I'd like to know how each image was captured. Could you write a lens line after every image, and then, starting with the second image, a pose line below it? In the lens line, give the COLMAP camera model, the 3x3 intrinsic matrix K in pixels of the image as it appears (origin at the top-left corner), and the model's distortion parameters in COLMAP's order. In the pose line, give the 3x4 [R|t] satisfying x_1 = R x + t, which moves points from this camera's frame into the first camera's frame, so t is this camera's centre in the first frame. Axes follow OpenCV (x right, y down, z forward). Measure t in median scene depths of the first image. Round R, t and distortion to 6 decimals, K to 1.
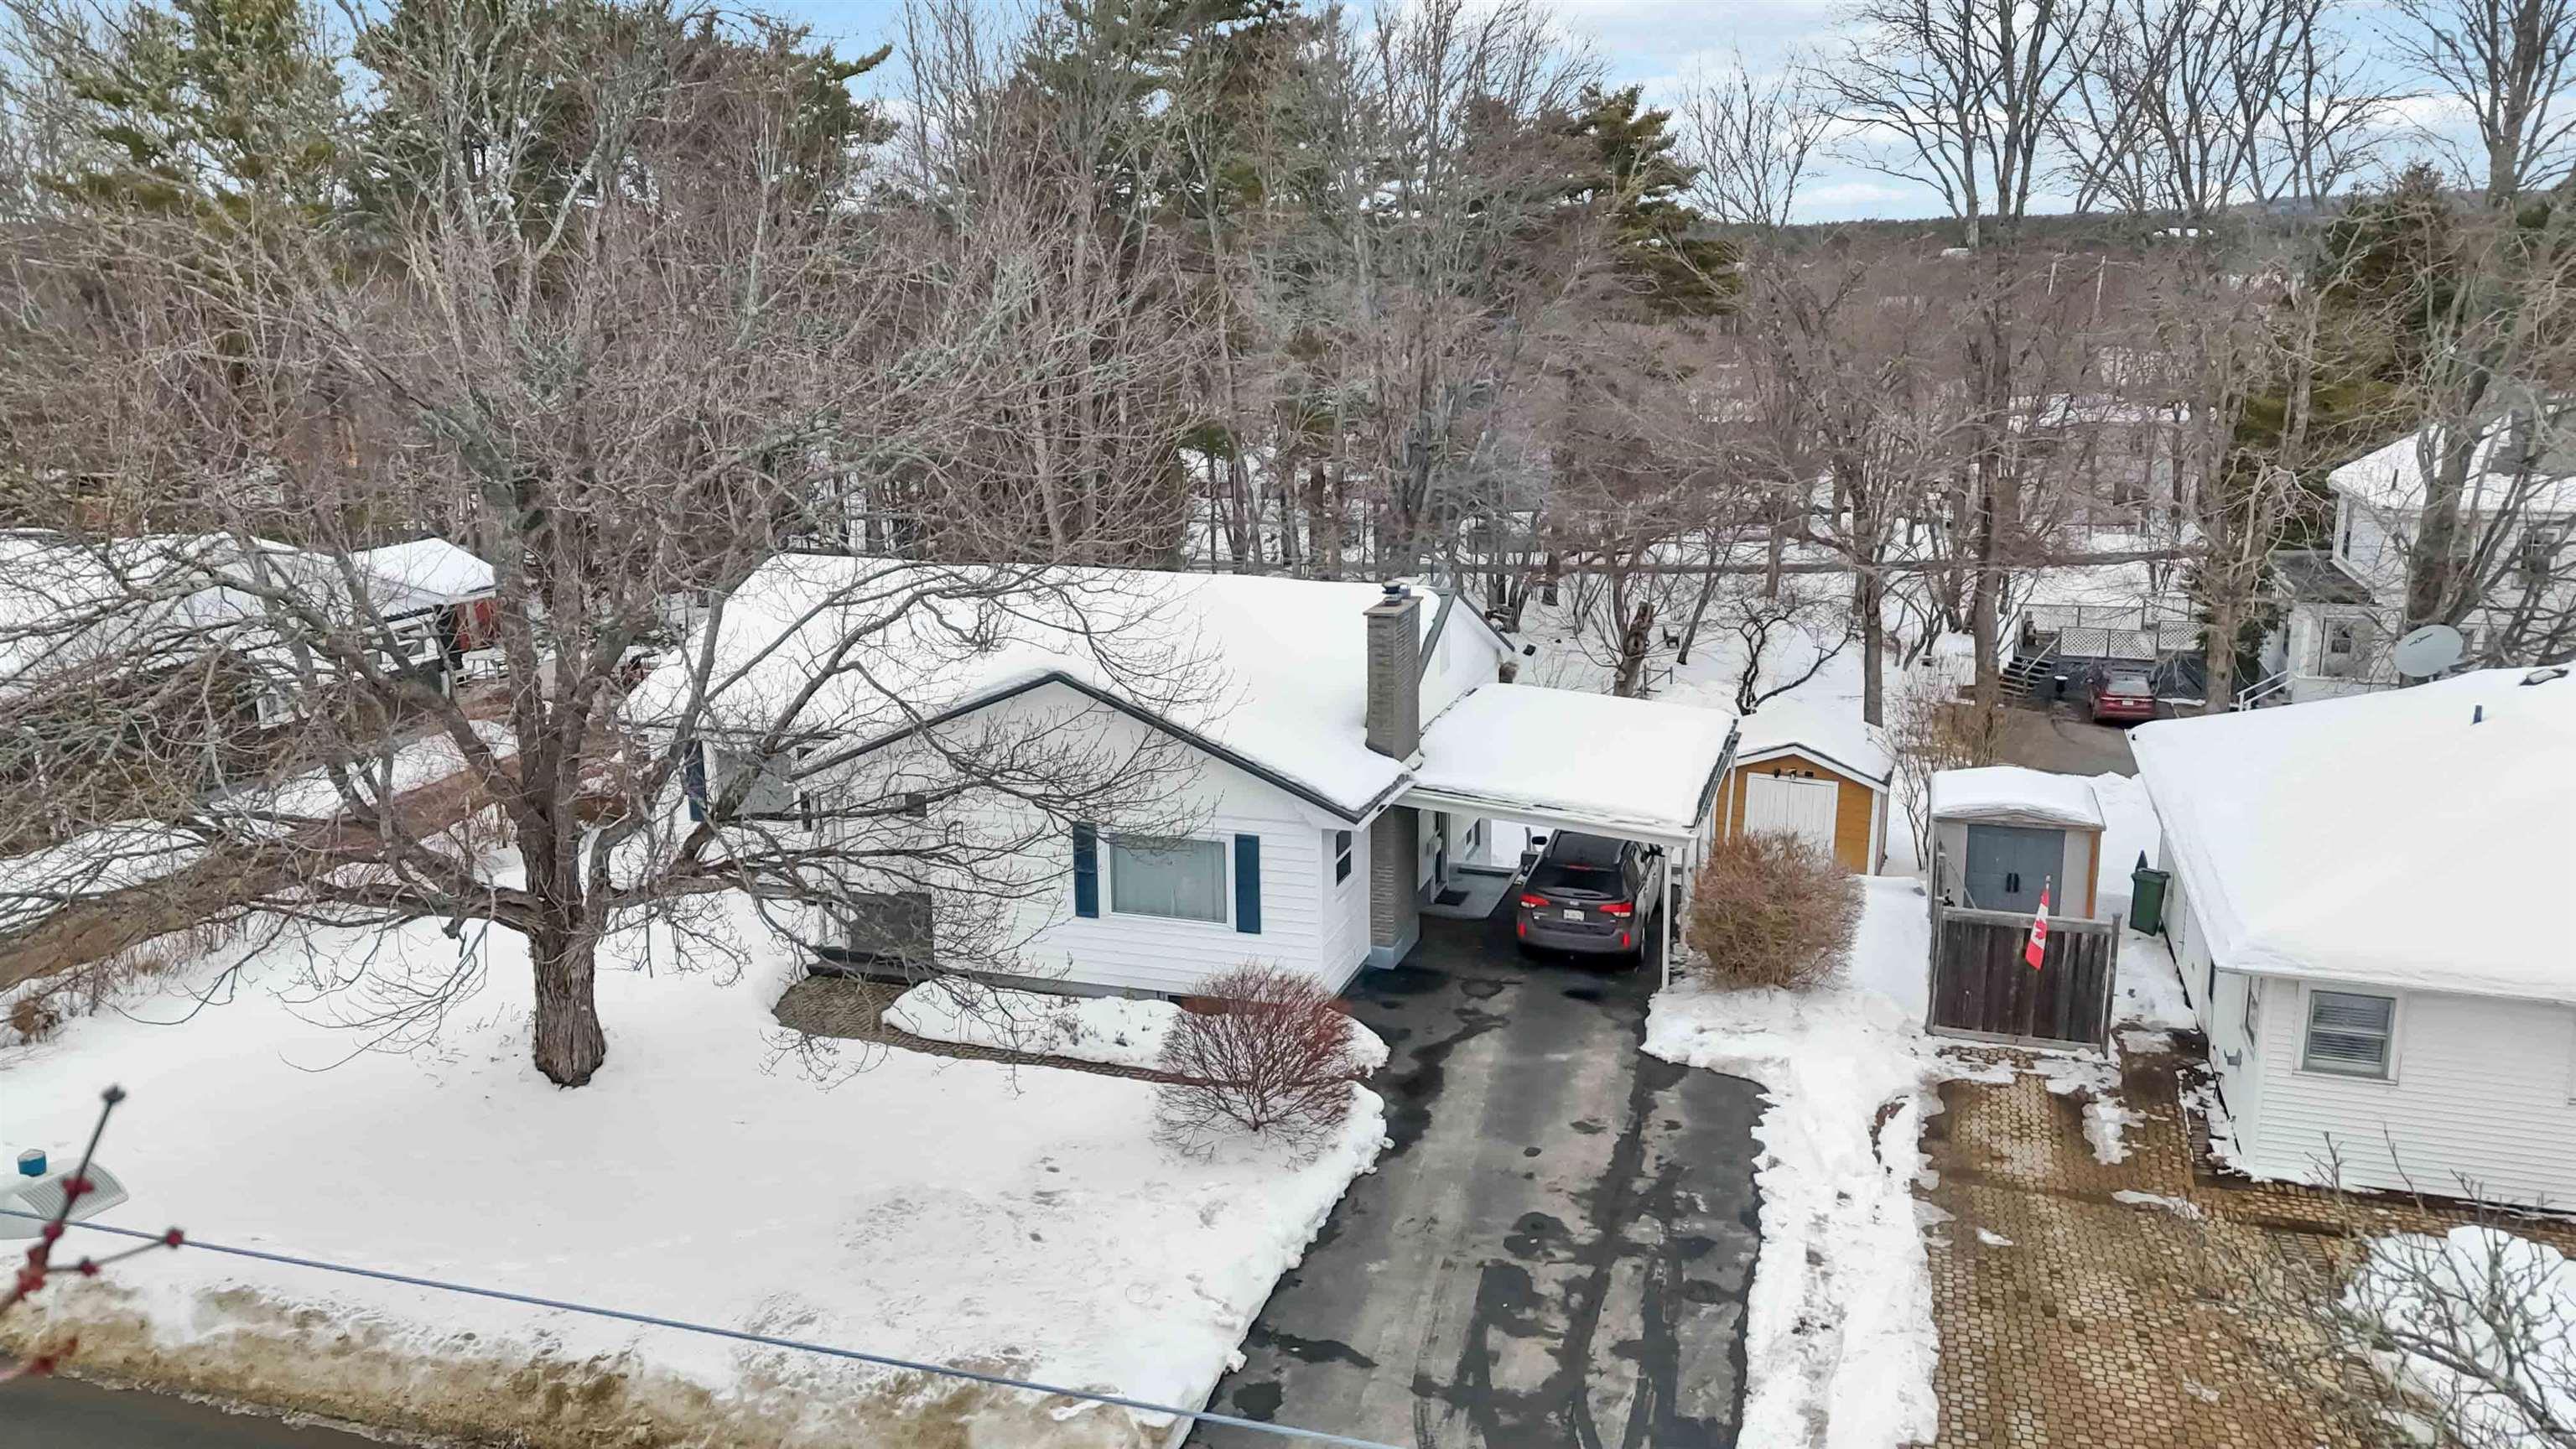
lens RADIAL K [[1878.7, 0, 1288.0], [0, 1878.7, 724.5], [0, 0, 1]] dist [0.073509, -0.056677]
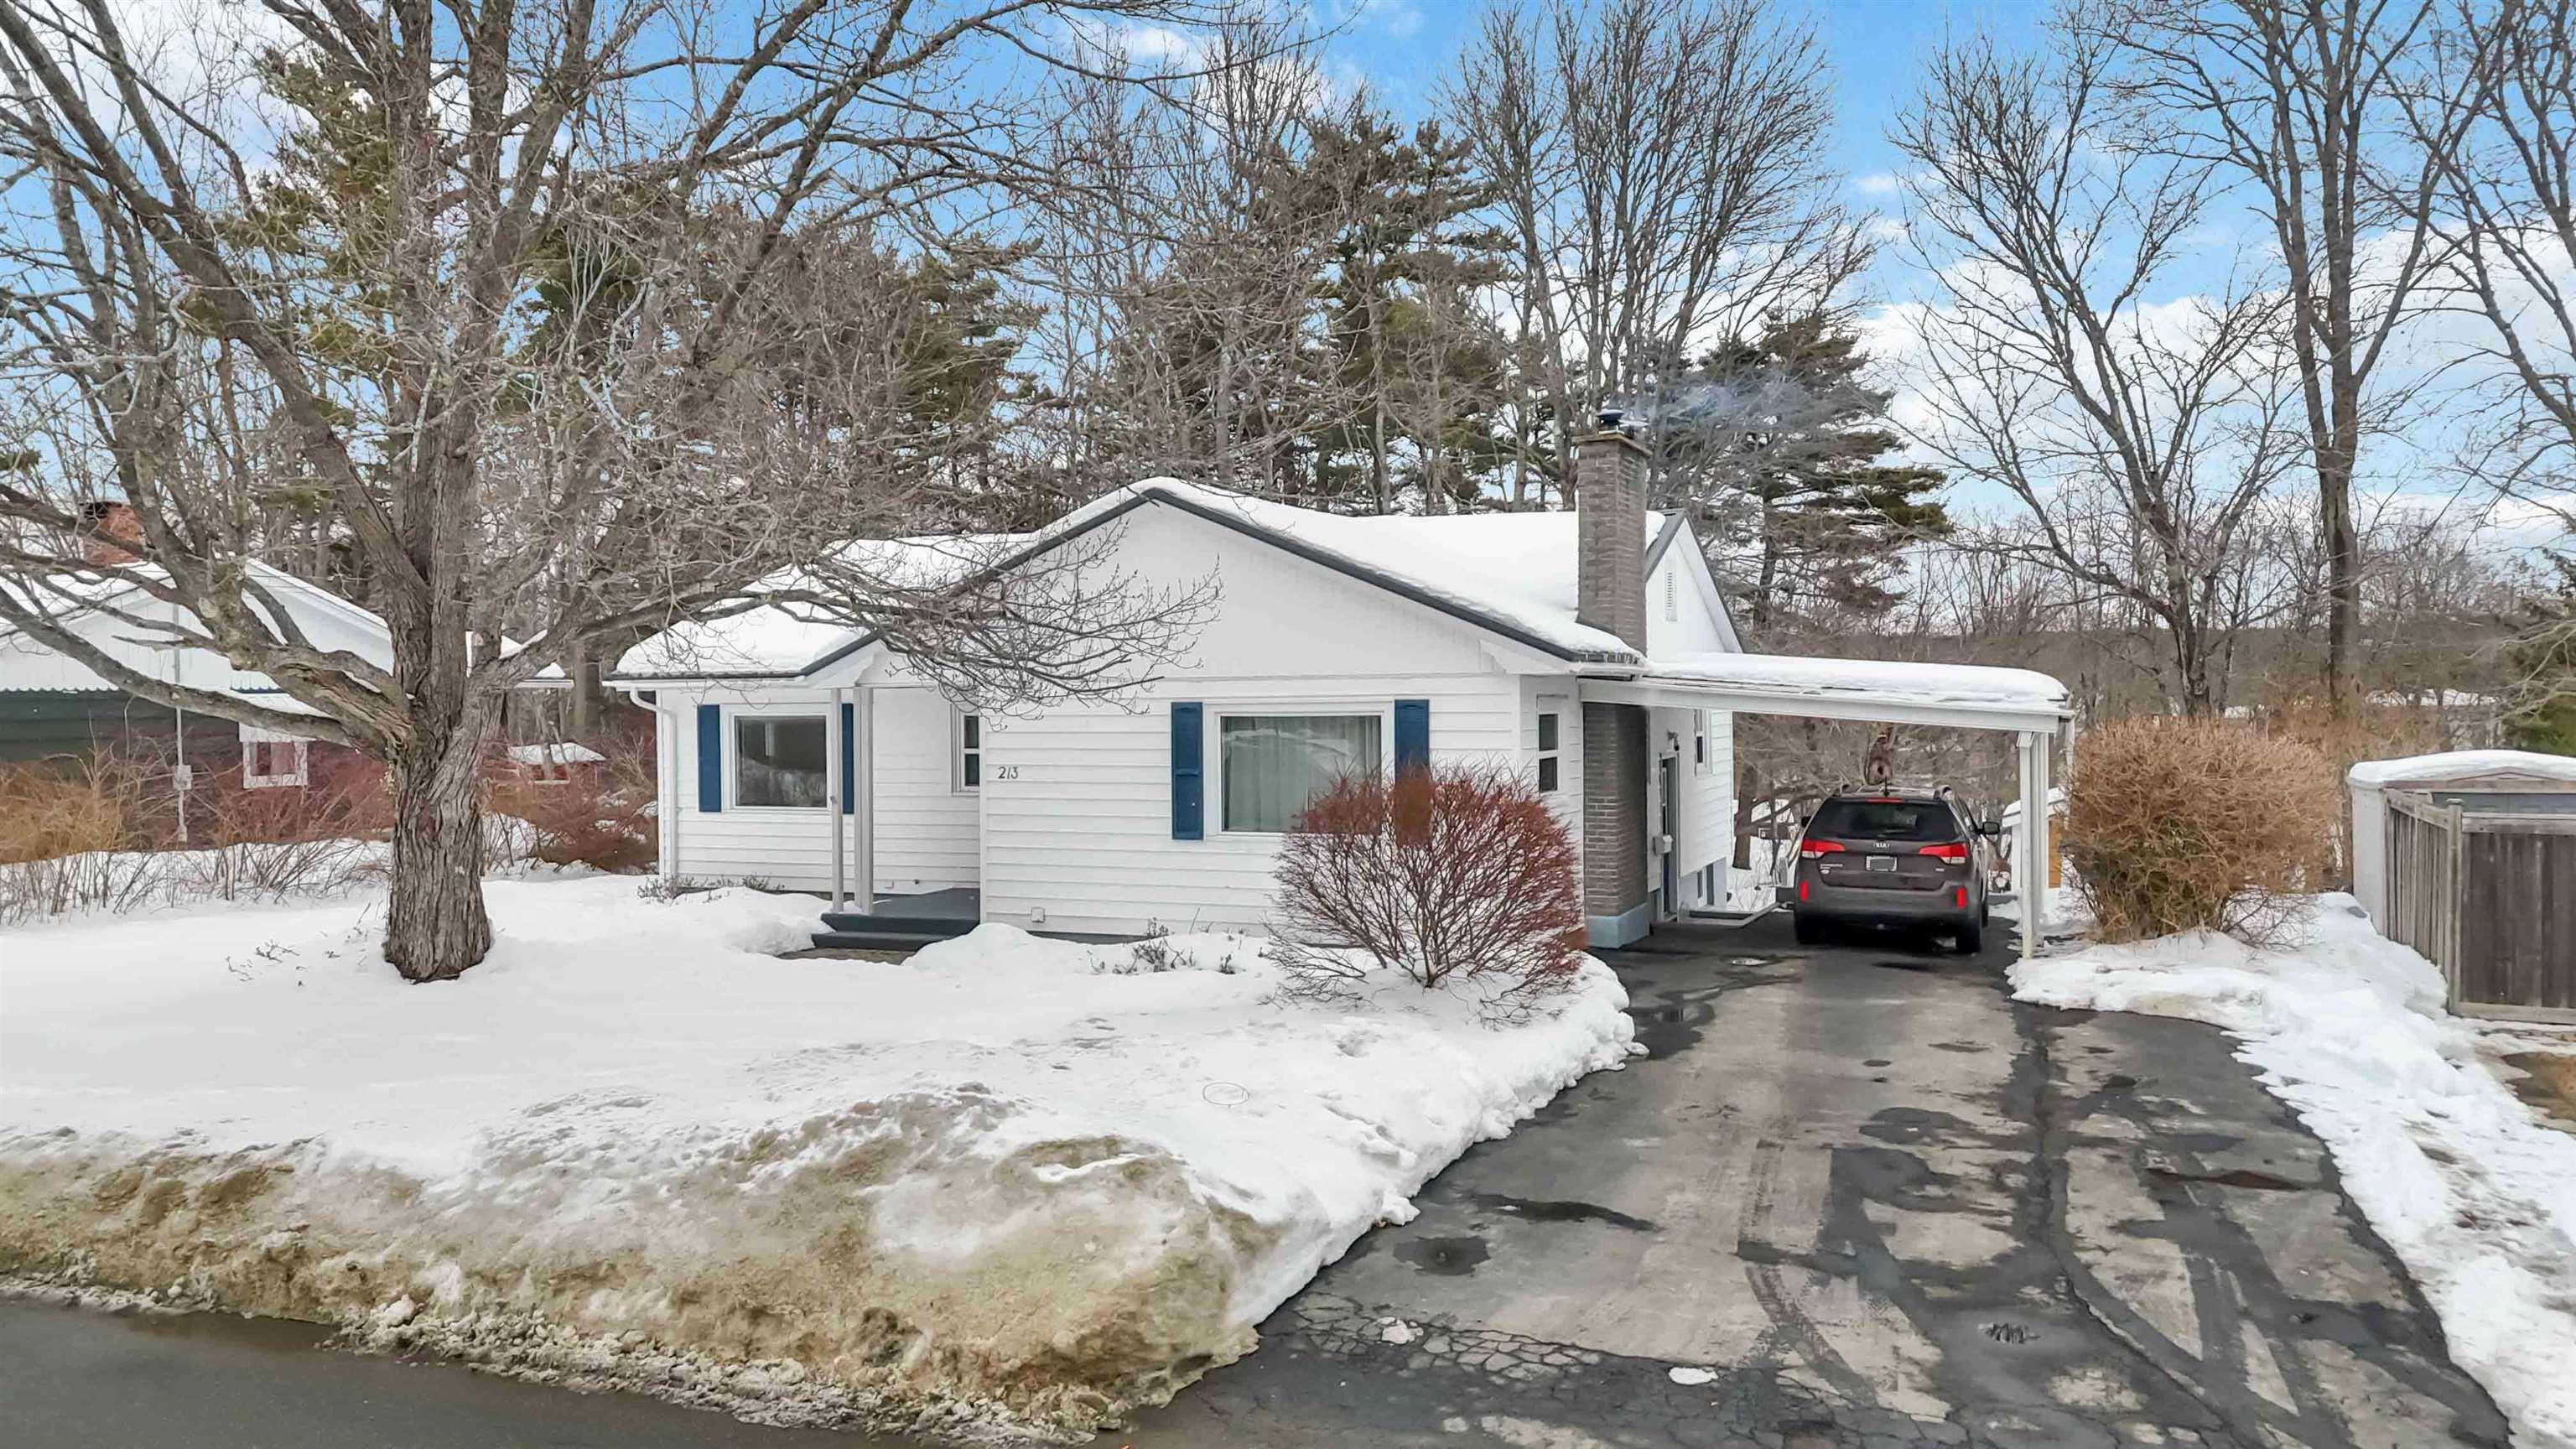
lens RADIAL K [[1878.7, 0, 1288.0], [0, 1878.7, 724.5], [0, 0, 1]] dist [0.073509, -0.056677]
pose [[0.996710, 0.004858, -0.080903, -0.016057], [-0.022059, 0.976779, -0.213109, 0.311905], [0.077989, 0.214193, 0.973673, 0.436034]]
